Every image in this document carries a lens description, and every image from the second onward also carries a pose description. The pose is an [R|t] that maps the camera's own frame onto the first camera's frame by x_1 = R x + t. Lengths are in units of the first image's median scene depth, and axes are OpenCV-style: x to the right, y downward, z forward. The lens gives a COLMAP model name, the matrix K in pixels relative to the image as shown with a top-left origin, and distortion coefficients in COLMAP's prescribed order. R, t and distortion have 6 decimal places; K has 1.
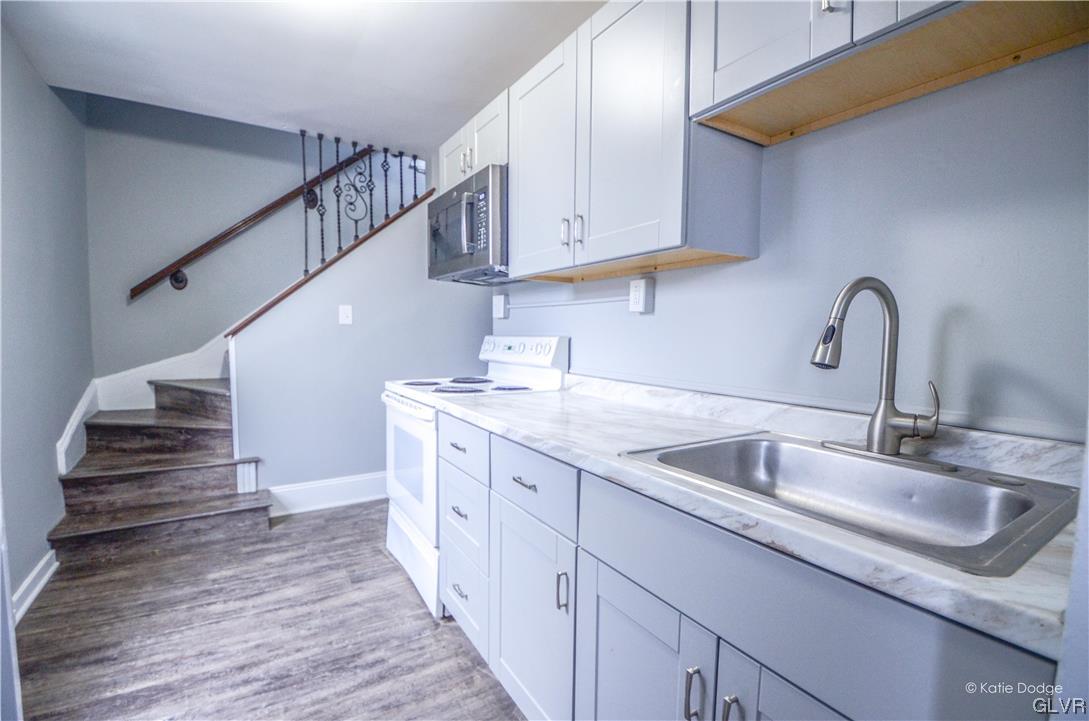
lens RADIAL K [[481.5, 0, 546.5], [0, 481.5, 362.1], [0, 0, 1]] dist [-0.012004, -0.003110]
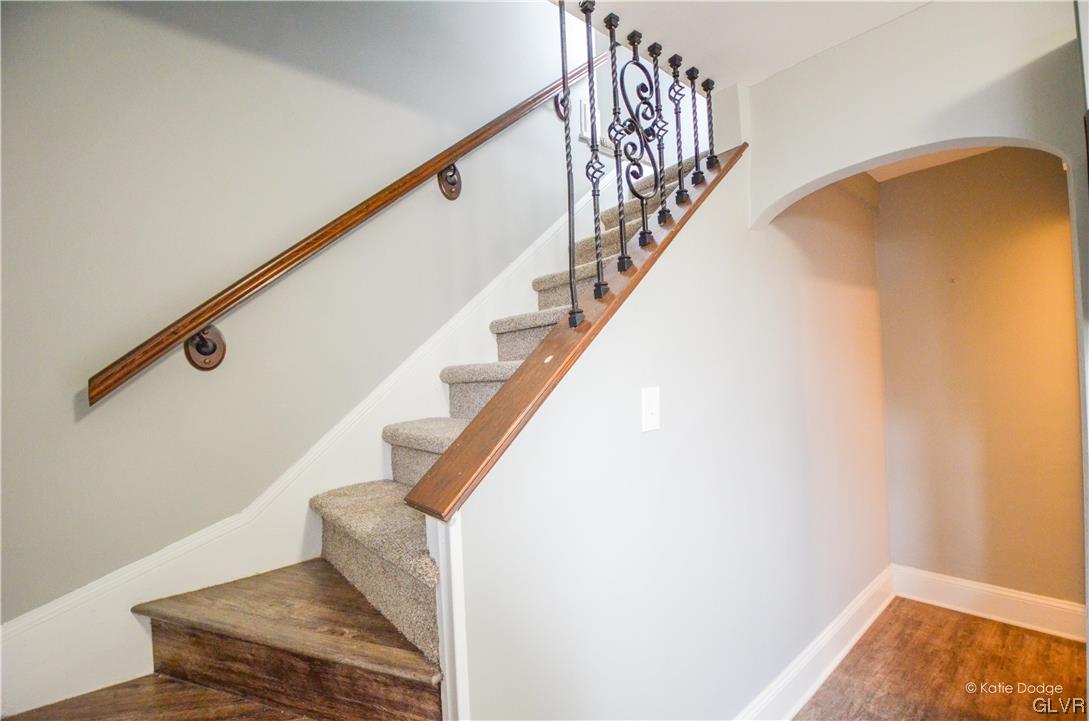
lens RADIAL K [[481.5, 0, 548.3], [0, 481.5, 362.0], [0, 0, 1]] dist [-0.012004, -0.003110]
pose [[0.989237, -0.060923, 0.133039, -0.530841], [0.071673, 0.994408, -0.077567, -0.106111], [-0.127569, 0.086267, 0.988071, 0.546308]]
